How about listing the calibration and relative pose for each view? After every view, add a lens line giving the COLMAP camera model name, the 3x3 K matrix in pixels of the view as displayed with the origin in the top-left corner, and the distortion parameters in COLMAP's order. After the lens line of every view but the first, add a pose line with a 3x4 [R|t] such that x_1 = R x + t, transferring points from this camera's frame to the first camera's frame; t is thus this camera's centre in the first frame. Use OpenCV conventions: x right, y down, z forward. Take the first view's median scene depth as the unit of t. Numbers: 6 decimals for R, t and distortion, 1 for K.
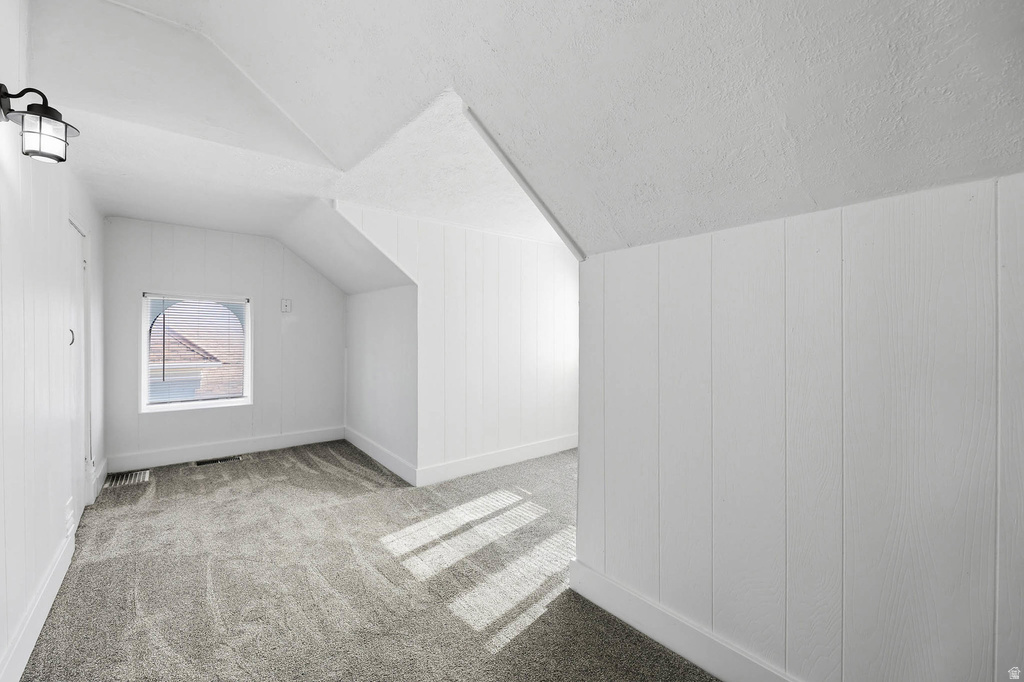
lens RADIAL K [[435.4, 0, 515.2], [0, 435.4, 322.1], [0, 0, 1]] dist [-0.001174, -0.000181]
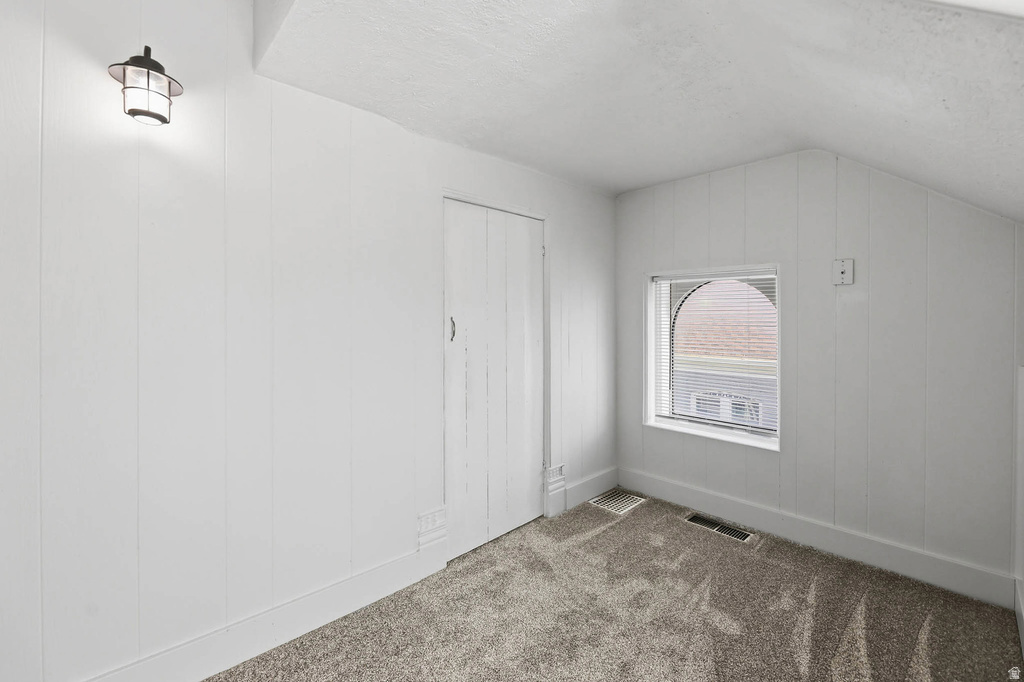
lens RADIAL K [[435.4, 0, 515.2], [0, 435.4, 322.1], [0, 0, 1]] dist [-0.001174, -0.000181]
pose [[0.086920, -0.001440, -0.996214, -0.079678], [0.018042, 0.999837, 0.000129, 0.016765], [0.996052, -0.017985, 0.086932, 0.764607]]
